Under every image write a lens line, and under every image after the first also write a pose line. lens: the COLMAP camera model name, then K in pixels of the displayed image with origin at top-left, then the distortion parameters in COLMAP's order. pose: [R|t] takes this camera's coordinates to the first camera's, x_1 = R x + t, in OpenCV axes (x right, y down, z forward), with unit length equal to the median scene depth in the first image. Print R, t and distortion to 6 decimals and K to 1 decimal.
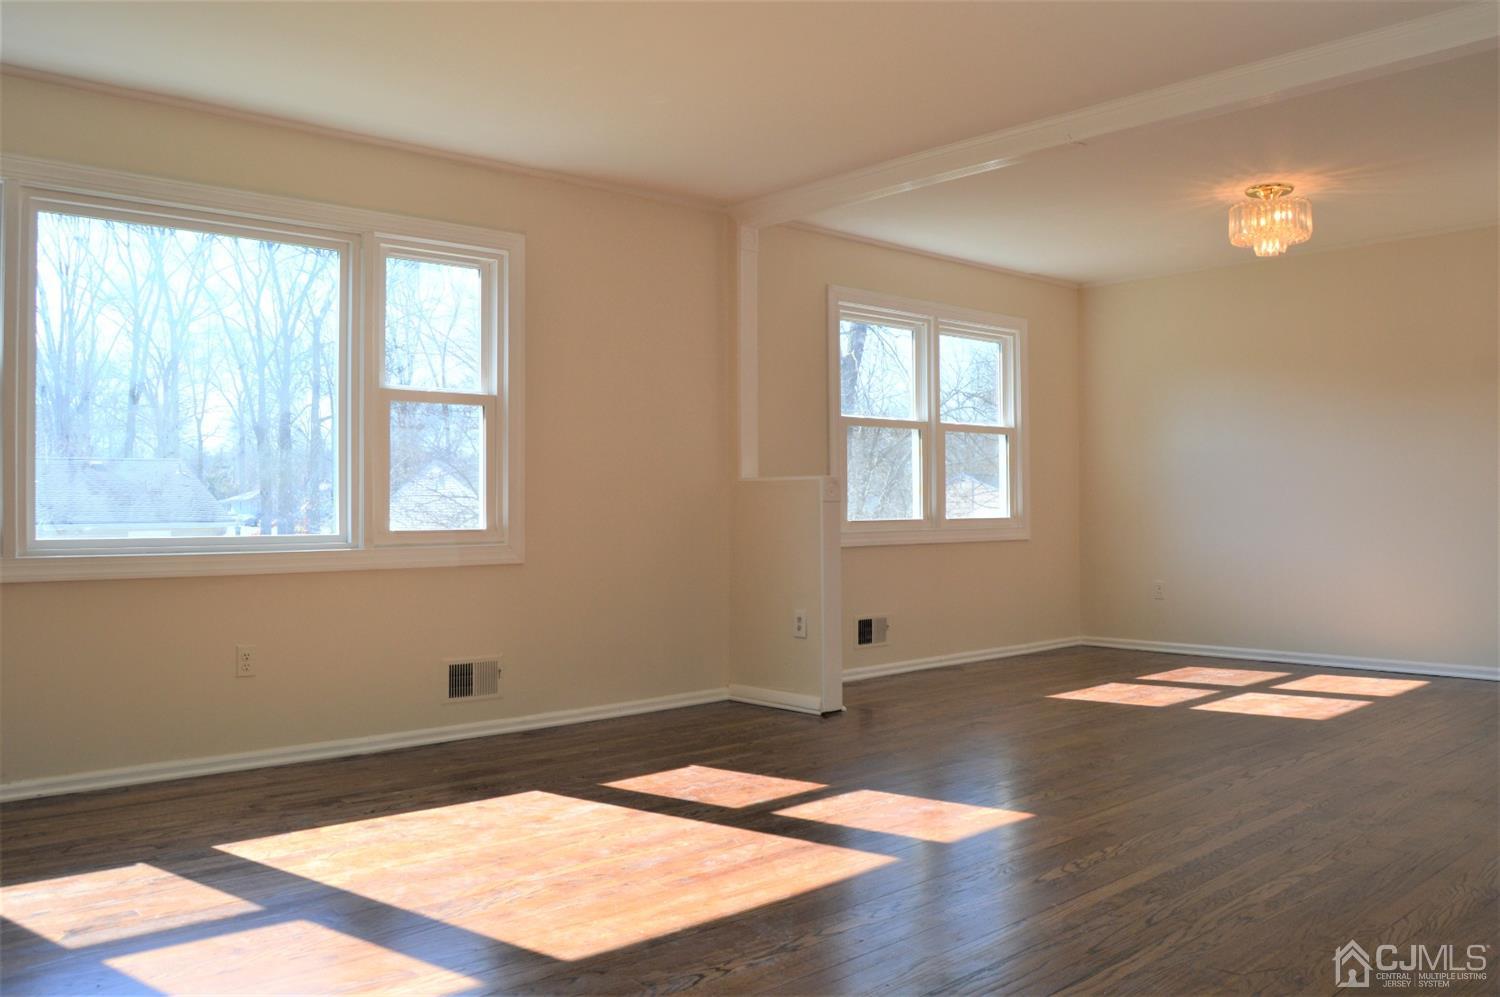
lens RADIAL K [[1188.2, 0, 796.0], [0, 1188.2, 501.2], [0, 0, 1]] dist [-0.104334, -0.000593]
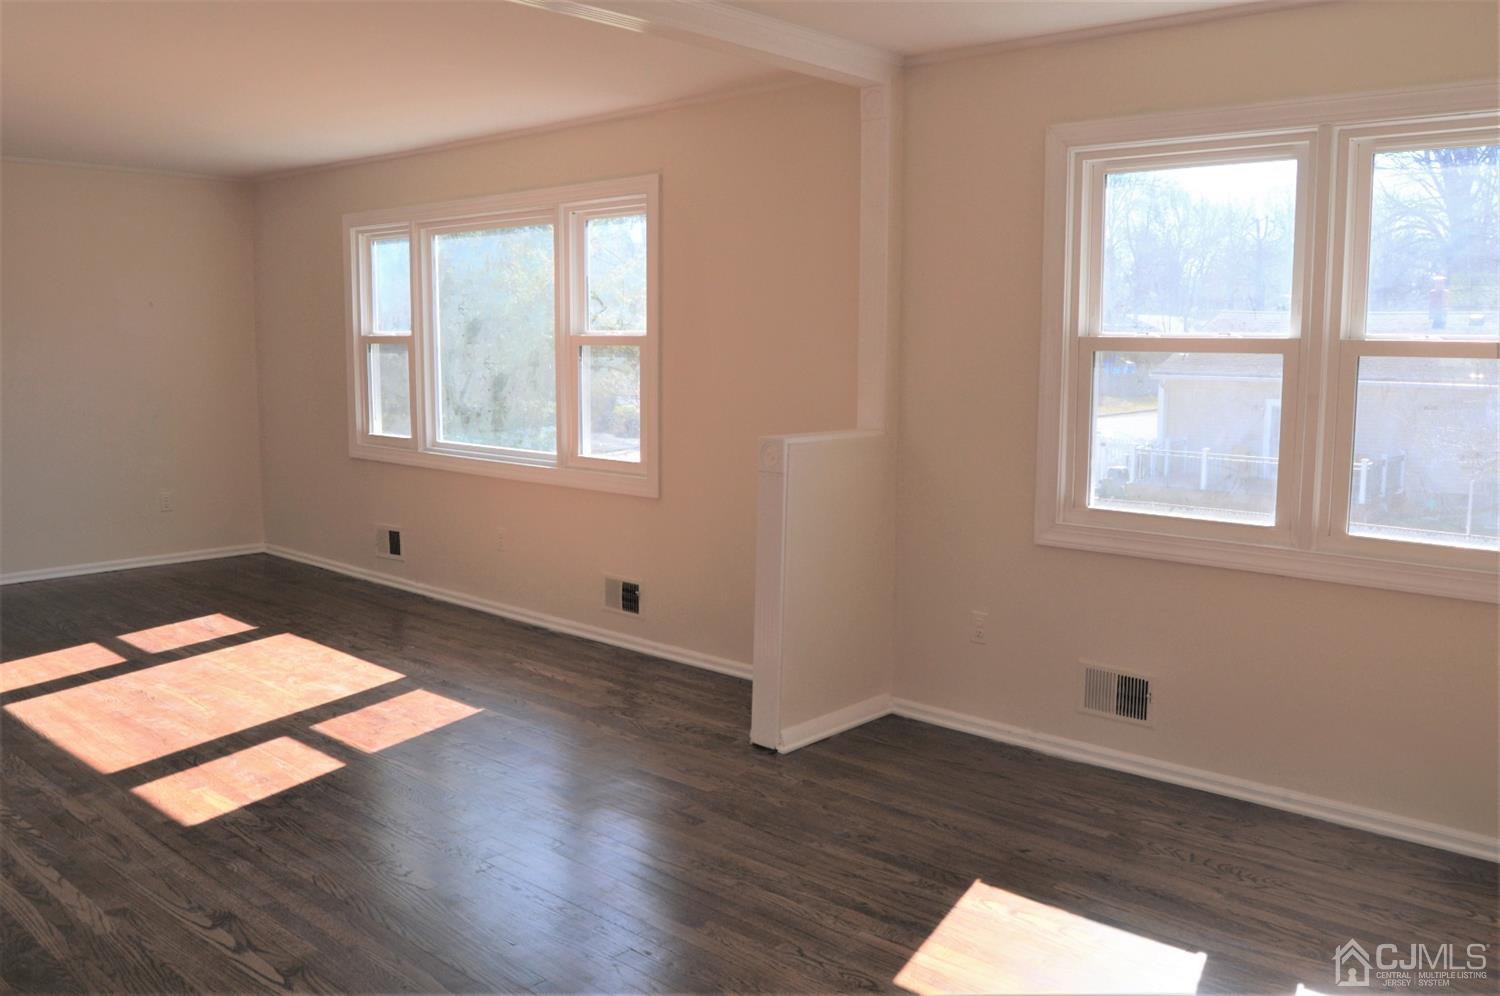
lens RADIAL K [[1272.2, 0, 750.0], [0, 1272.2, 498.0], [0, 0, 1]] dist [-0.071565, 0.004486]
pose [[0.063633, 0.130020, -0.989467, 1.290846], [-0.006199, 0.991509, 0.129890, -0.137445], [0.997954, -0.002132, 0.063899, 1.483539]]
